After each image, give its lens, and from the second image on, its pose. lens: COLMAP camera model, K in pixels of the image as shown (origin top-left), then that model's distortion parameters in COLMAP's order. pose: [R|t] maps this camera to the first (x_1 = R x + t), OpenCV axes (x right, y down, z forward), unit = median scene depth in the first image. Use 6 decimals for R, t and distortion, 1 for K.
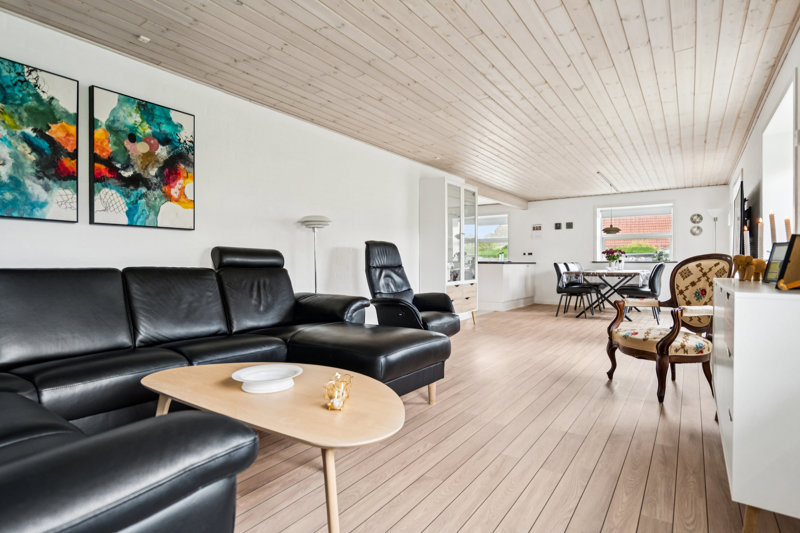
lens RADIAL K [[427.2, 0, 398.8], [0, 427.2, 263.6], [0, 0, 1]] dist [0.004768, 0.001856]
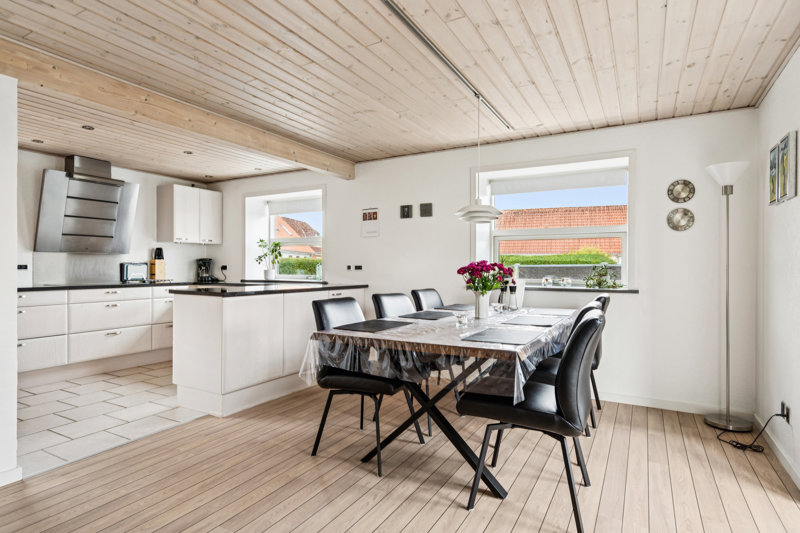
lens RADIAL K [[433.3, 0, 402.5], [0, 433.3, 270.4], [0, 0, 1]] dist [0.000552, 0.000162]
pose [[0.995617, 0.002963, 0.093479, 0.262936], [-0.003370, 0.999986, 0.004189, -0.018346], [-0.093466, -0.004485, 0.995612, 0.414346]]
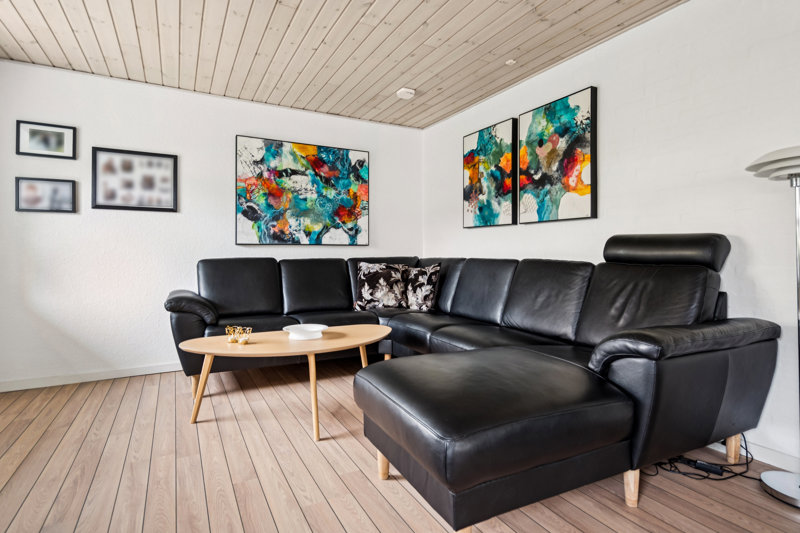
lens RADIAL K [[427.2, 0, 403.8], [0, 427.2, 248.5], [0, 0, 1]] dist [0.004768, 0.001856]
pose [[-0.459670, -0.008986, -0.888045, 0.537831], [-0.002850, 0.999959, -0.008644, -0.008609], [0.888085, -0.001443, -0.459676, 1.219522]]
